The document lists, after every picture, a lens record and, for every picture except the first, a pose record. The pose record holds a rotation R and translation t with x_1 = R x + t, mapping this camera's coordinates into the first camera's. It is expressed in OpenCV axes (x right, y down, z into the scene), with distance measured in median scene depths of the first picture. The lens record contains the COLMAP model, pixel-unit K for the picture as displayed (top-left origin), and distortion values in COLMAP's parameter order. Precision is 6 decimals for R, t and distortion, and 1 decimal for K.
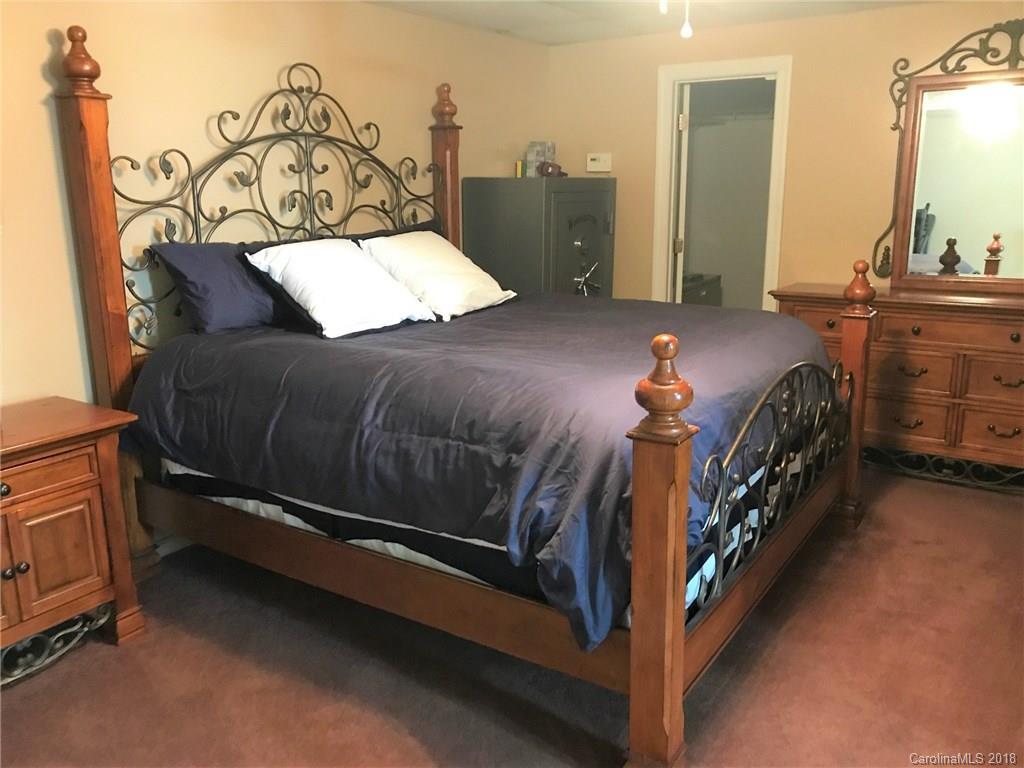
lens RADIAL K [[848.1, 0, 511.2], [0, 848.1, 384.9], [0, 0, 1]] dist [0.032847, 0.004565]
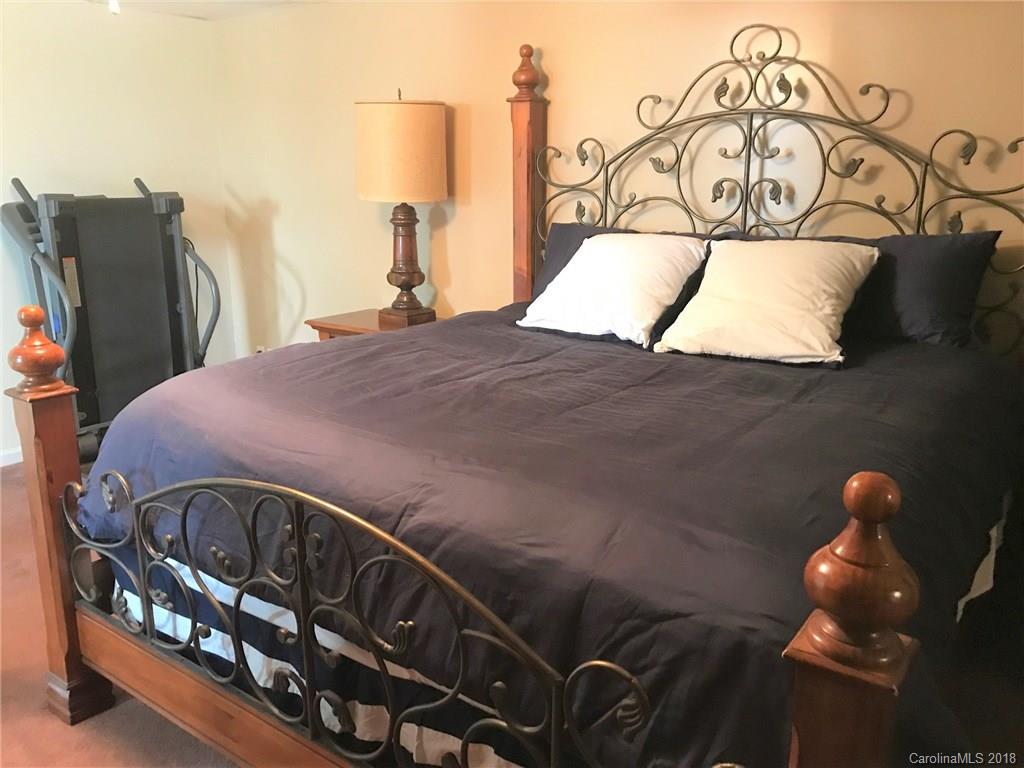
lens RADIAL K [[848.1, 0, 511.5], [0, 848.1, 381.8], [0, 0, 1]] dist [0.032847, 0.004565]
pose [[-0.041666, 0.247281, -0.968047, 0.646011], [-0.238038, 0.938533, 0.249988, -0.201417], [0.970362, 0.240848, 0.019757, 0.830772]]
